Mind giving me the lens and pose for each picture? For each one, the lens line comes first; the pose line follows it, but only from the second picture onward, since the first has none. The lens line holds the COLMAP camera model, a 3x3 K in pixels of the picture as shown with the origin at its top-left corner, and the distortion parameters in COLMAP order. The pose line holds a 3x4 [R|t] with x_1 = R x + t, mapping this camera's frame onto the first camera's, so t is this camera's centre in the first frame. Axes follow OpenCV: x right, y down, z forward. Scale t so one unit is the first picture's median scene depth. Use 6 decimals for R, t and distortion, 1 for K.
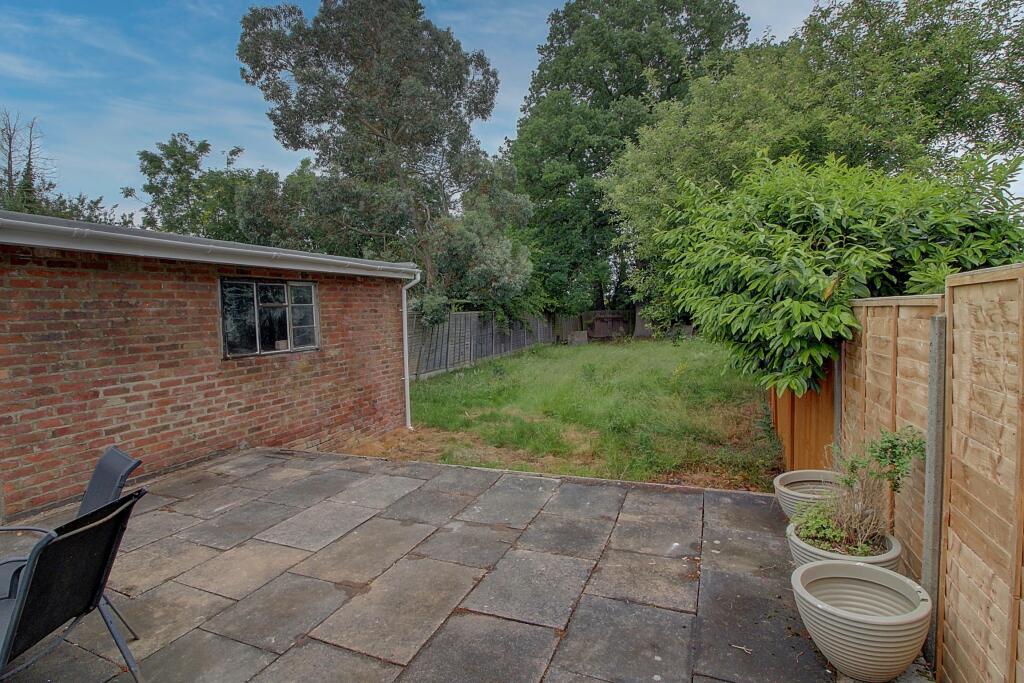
lens RADIAL K [[483.8, 0, 510.8], [0, 483.8, 339.6], [0, 0, 1]] dist [-0.025202, -0.002321]
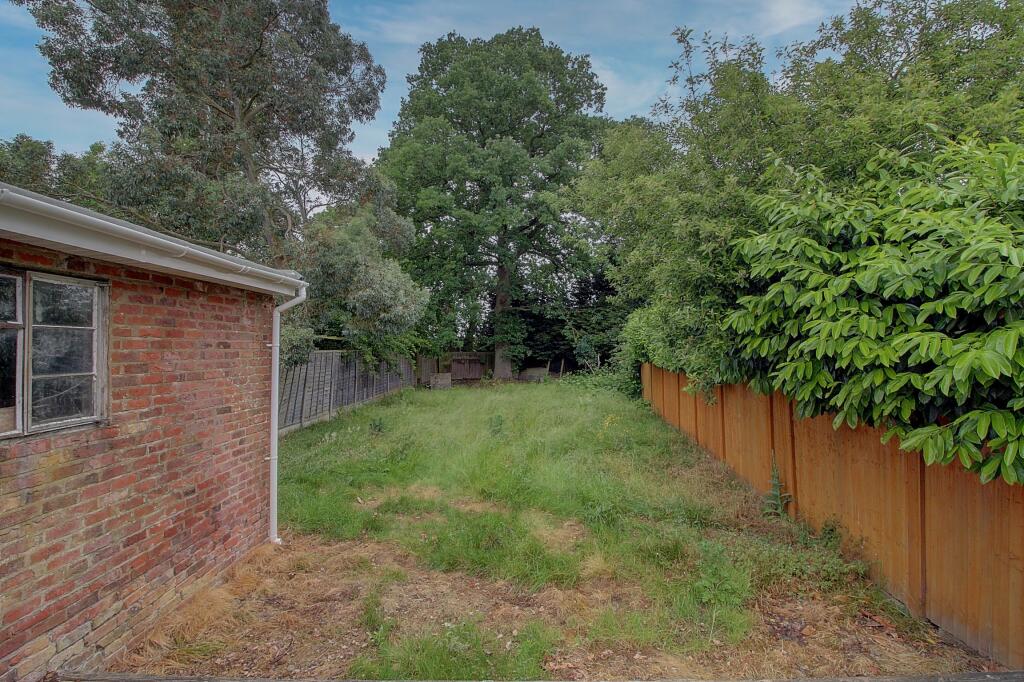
lens RADIAL K [[483.8, 0, 532.4], [0, 483.8, 336.1], [0, 0, 1]] dist [-0.025202, -0.002321]
pose [[0.936139, 0.034159, 0.349967, -0.138332], [-0.001855, 0.995736, -0.092228, -0.018470], [-0.351625, 0.085689, 0.932211, 0.340432]]
